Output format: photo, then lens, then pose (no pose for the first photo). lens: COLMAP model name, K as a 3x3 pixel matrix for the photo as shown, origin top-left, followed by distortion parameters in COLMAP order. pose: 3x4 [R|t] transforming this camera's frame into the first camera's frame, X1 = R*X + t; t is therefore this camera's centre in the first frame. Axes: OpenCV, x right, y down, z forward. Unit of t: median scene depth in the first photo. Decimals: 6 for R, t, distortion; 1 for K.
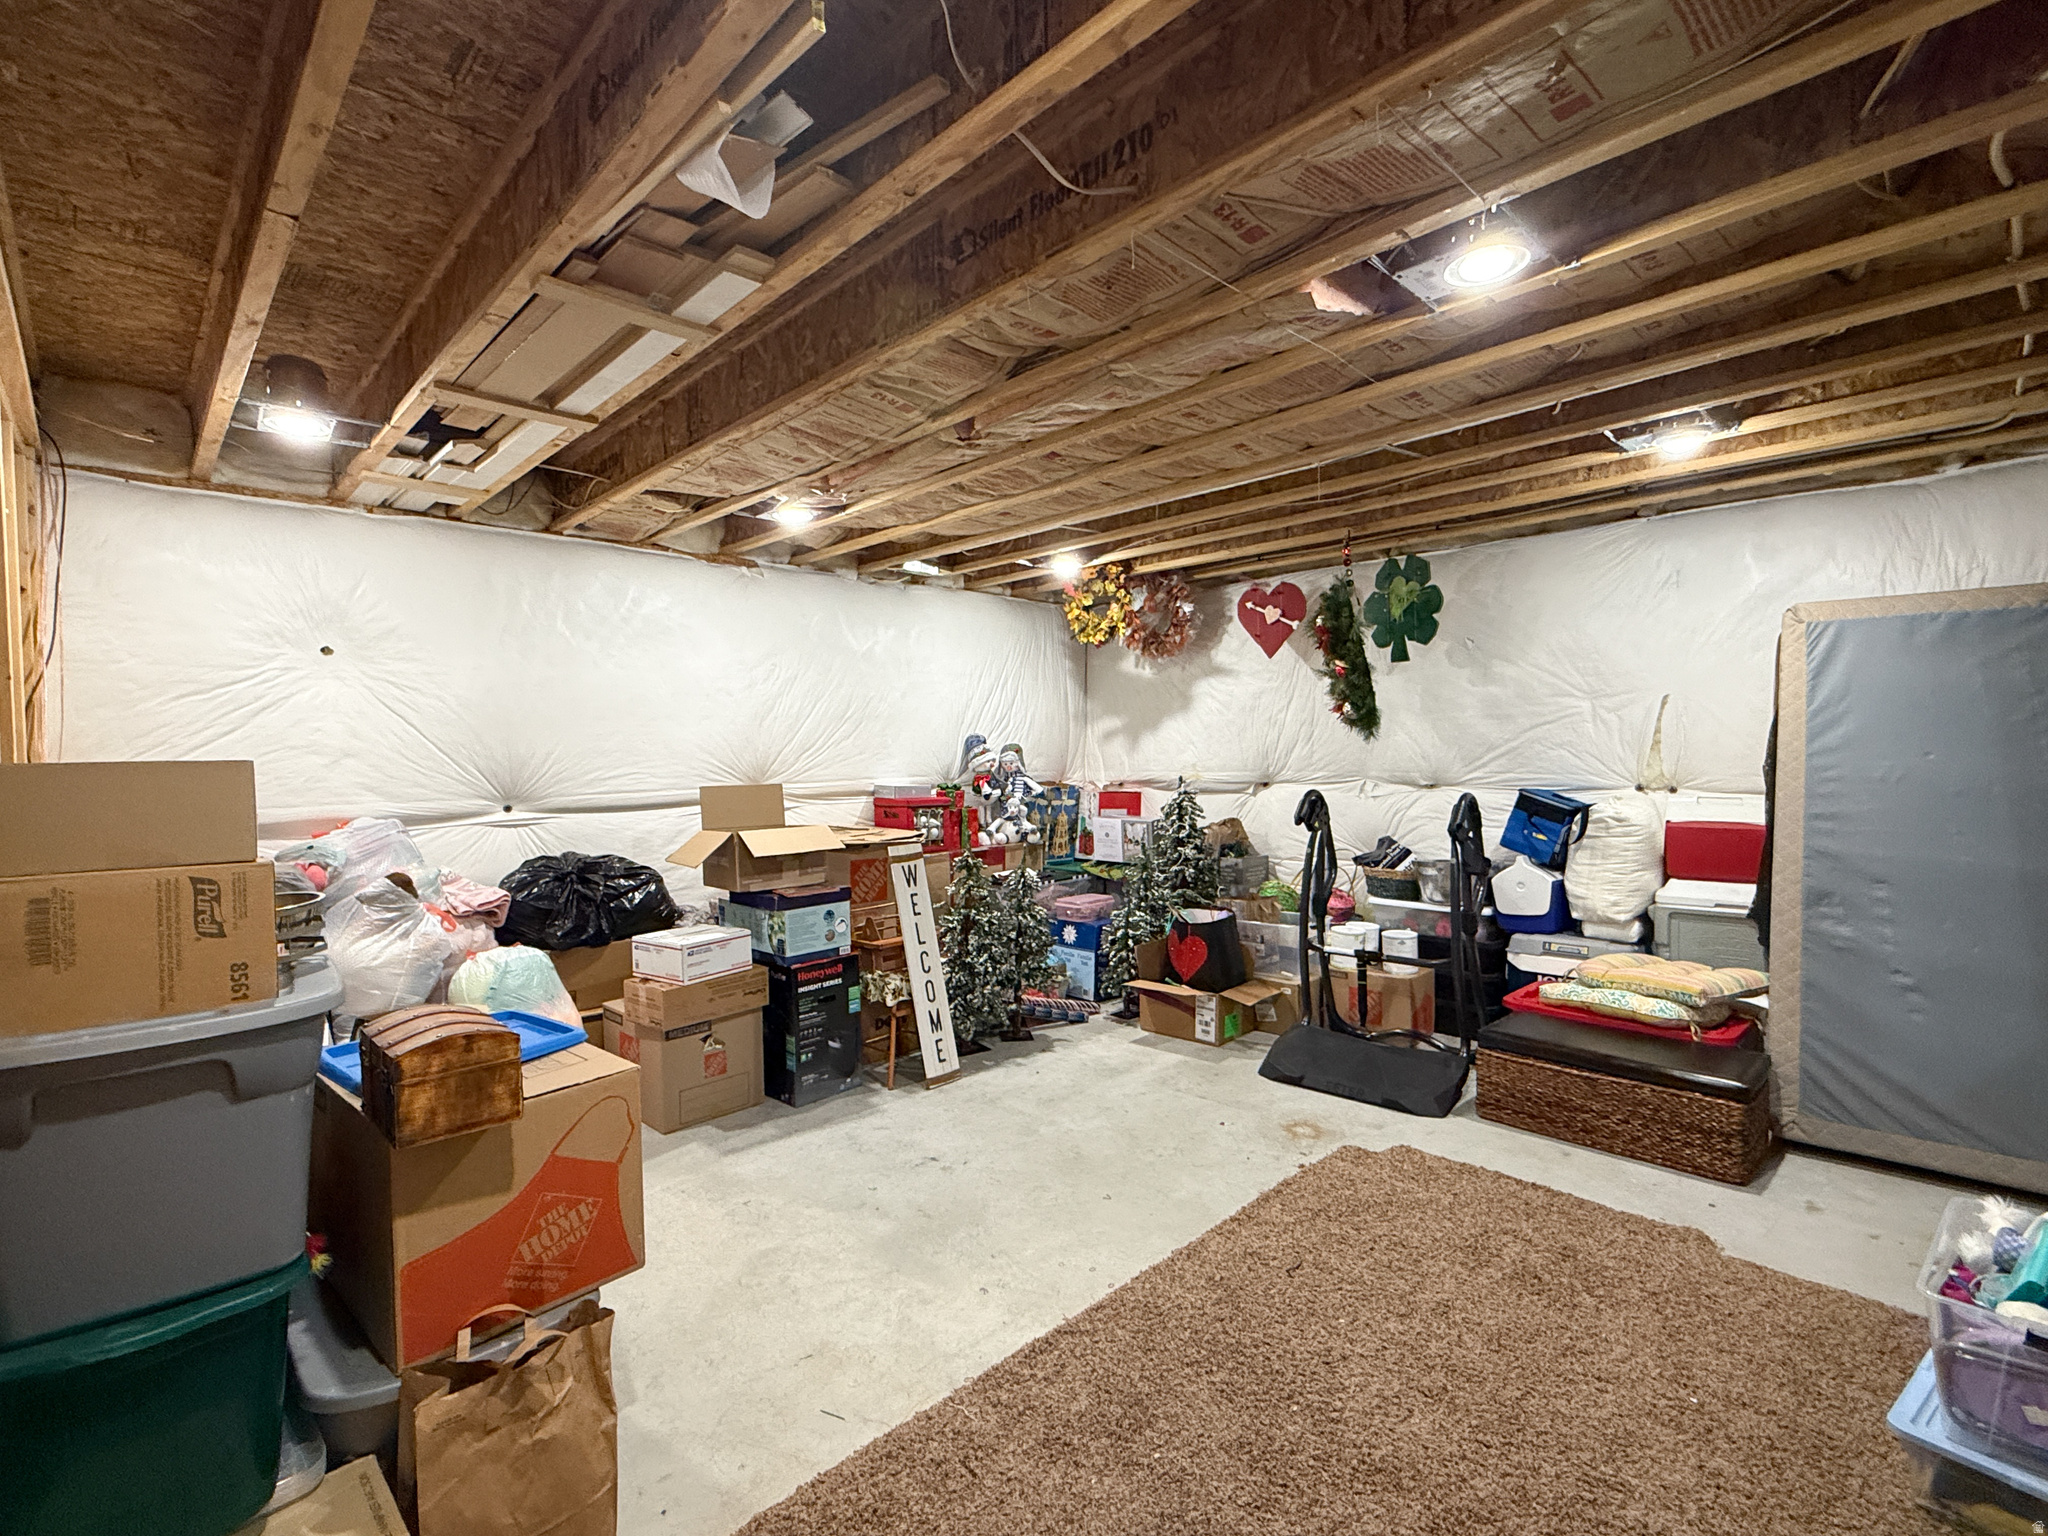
lens RADIAL K [[950.0, 0, 1024.5], [0, 950.0, 764.8], [0, 0, 1]] dist [-0.001192, 0.001103]
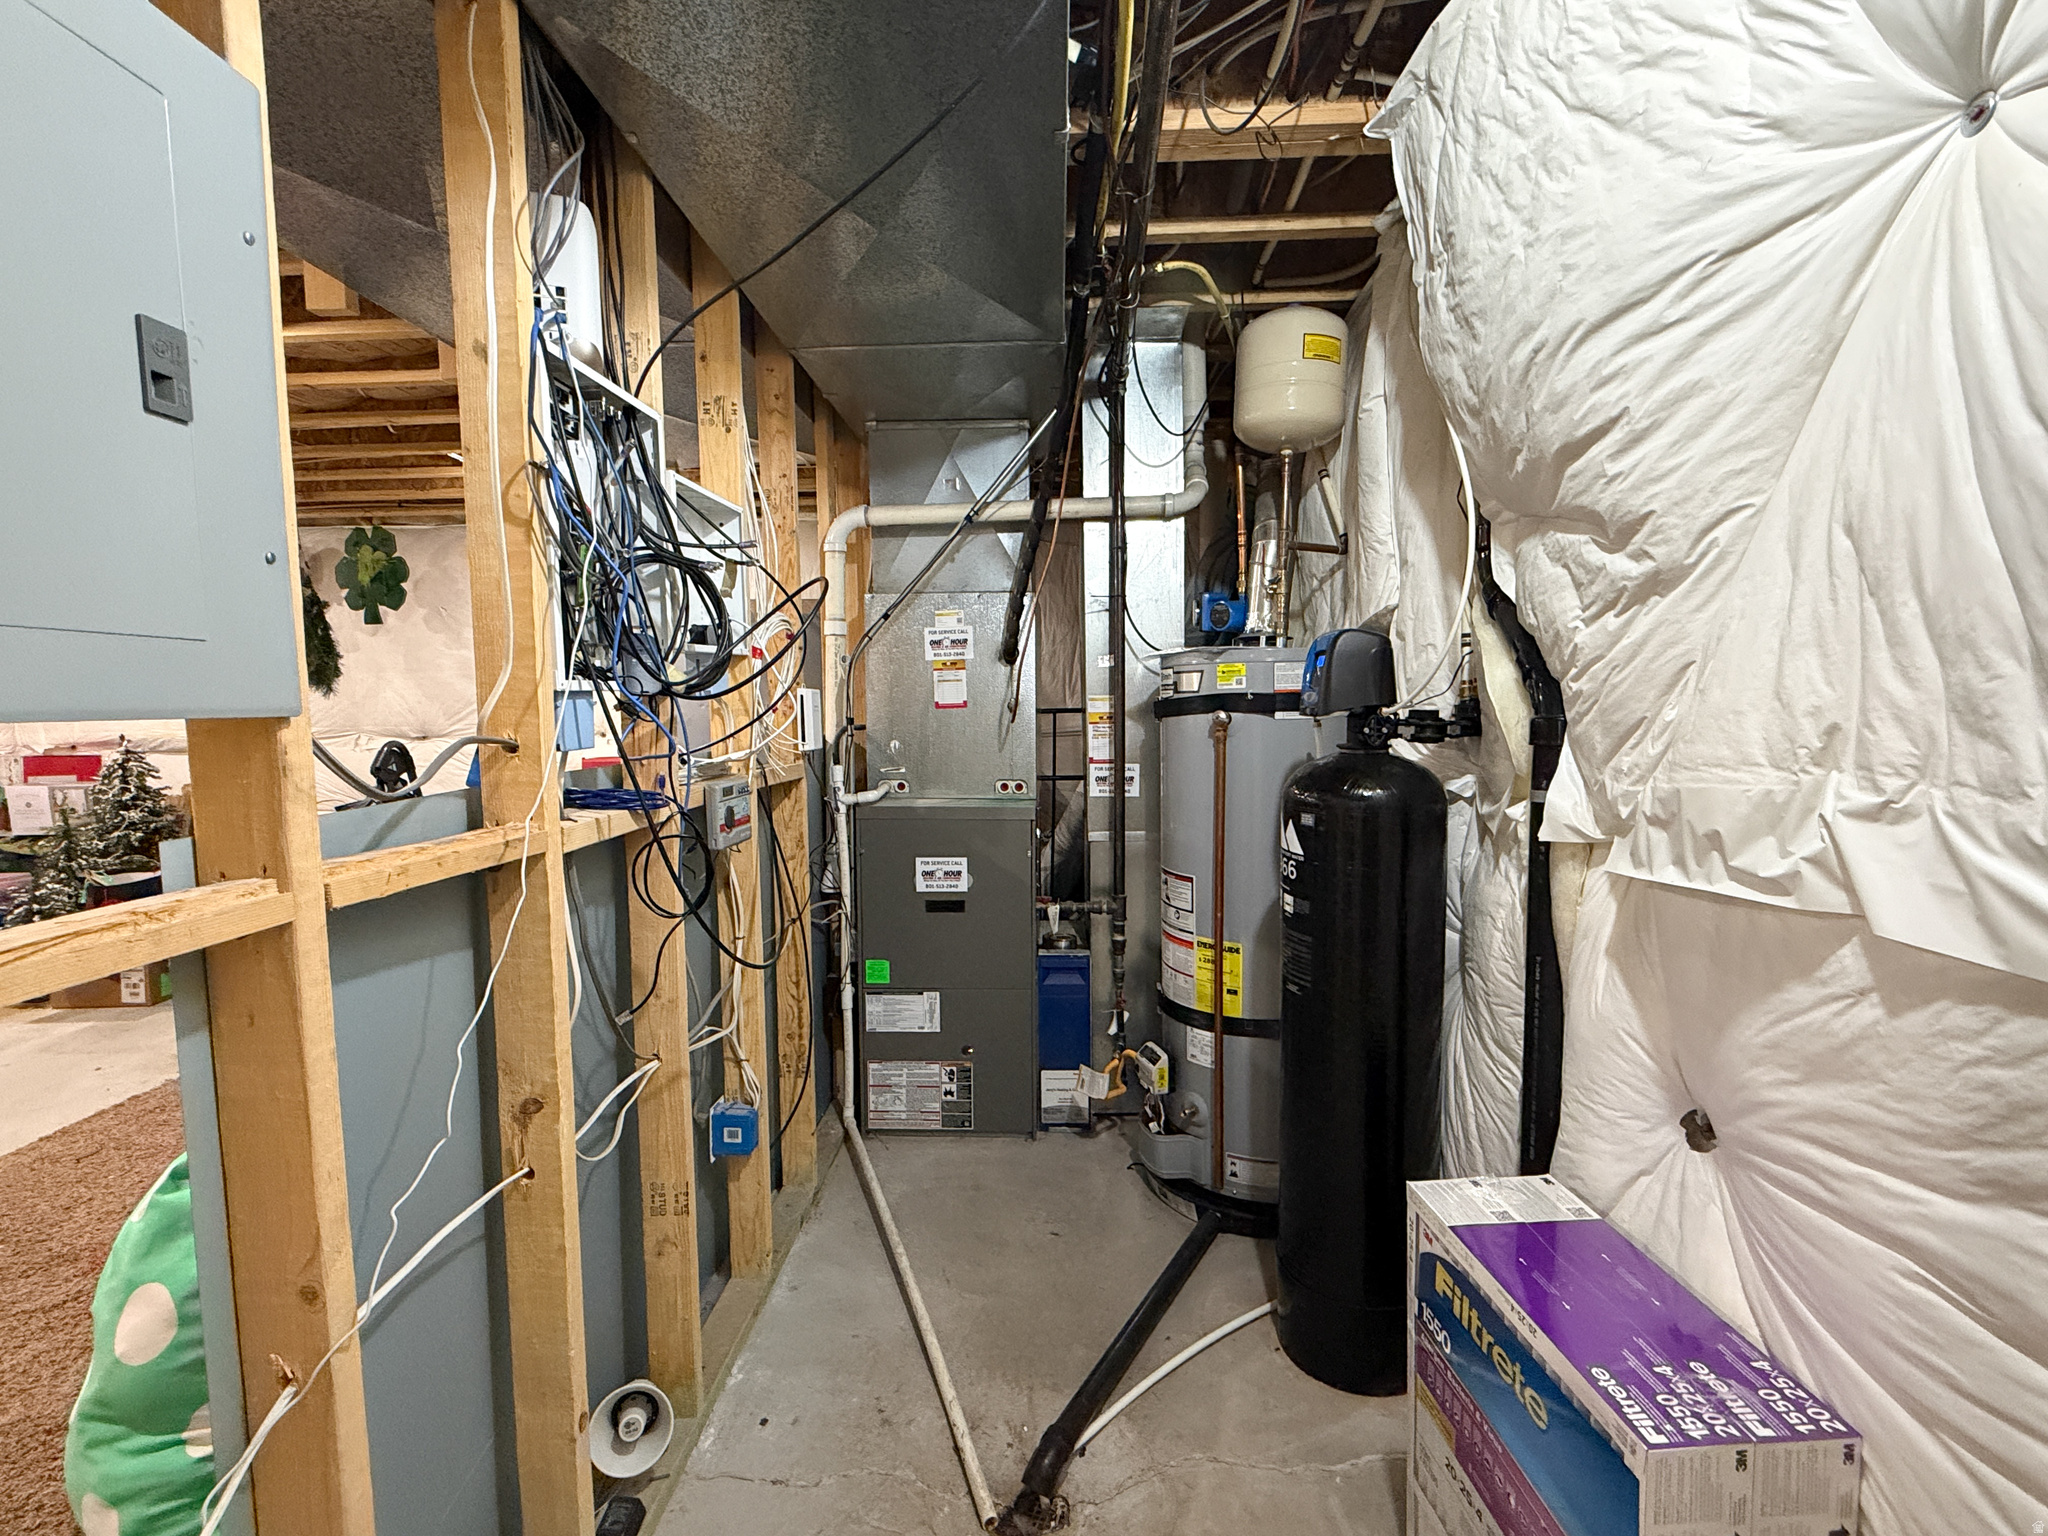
lens RADIAL K [[950.0, 0, 1024.5], [0, 950.0, 774.2], [0, 0, 1]] dist [-0.001192, 0.001103]
pose [[0.713886, -0.051087, 0.698396, 0.157291], [0.014688, 0.998208, 0.058004, 0.010605], [-0.700108, -0.031150, 0.713357, -0.299409]]
